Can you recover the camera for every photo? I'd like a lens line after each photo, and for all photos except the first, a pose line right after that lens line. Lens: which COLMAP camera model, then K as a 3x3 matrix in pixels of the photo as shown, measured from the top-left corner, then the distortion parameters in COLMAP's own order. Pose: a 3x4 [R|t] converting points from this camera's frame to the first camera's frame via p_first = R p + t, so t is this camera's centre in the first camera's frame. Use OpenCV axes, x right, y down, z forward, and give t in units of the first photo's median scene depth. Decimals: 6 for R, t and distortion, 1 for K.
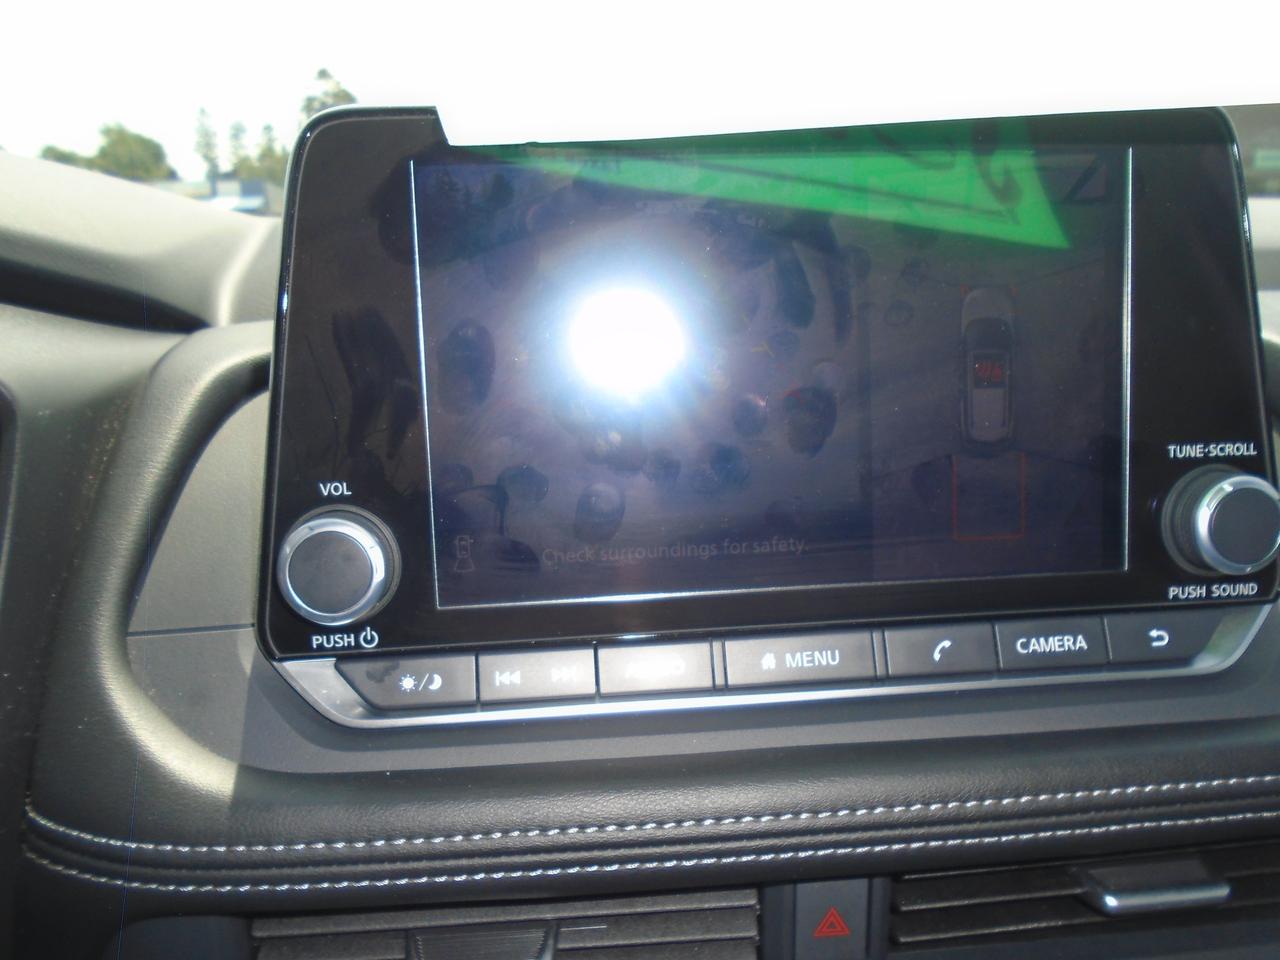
lens RADIAL K [[976.8, 0, 640.0], [0, 976.8, 480.0], [0, 0, 1]] dist [-0.042991, -0.001030]
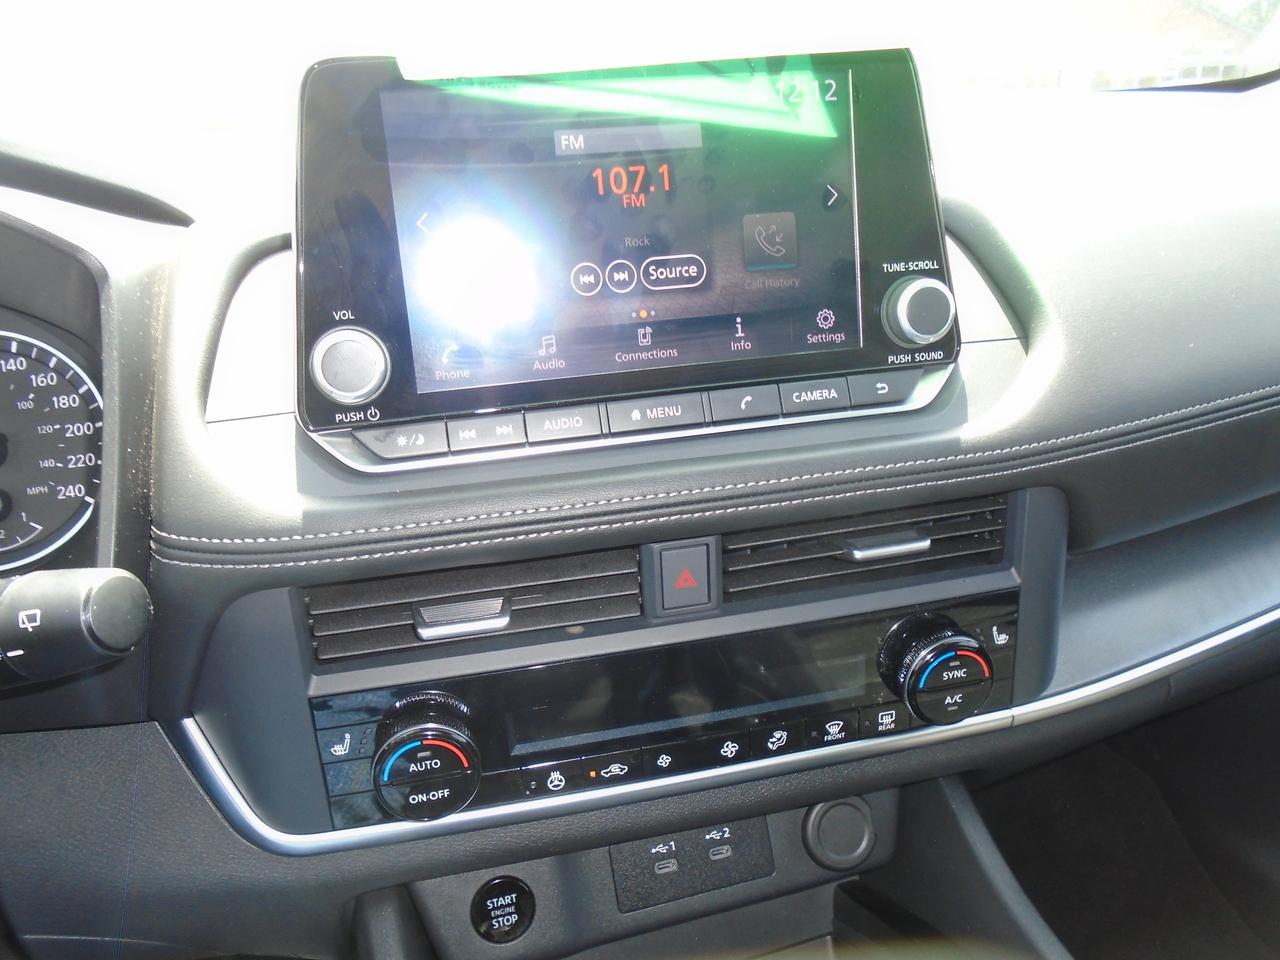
lens RADIAL K [[976.8, 0, 640.0], [0, 976.8, 480.0], [0, 0, 1]] dist [-0.042991, -0.001030]
pose [[0.991216, -0.066590, 0.114268, -0.046323], [0.056030, 0.994064, 0.093263, 0.144006], [-0.119800, -0.086041, 0.989063, -0.546754]]
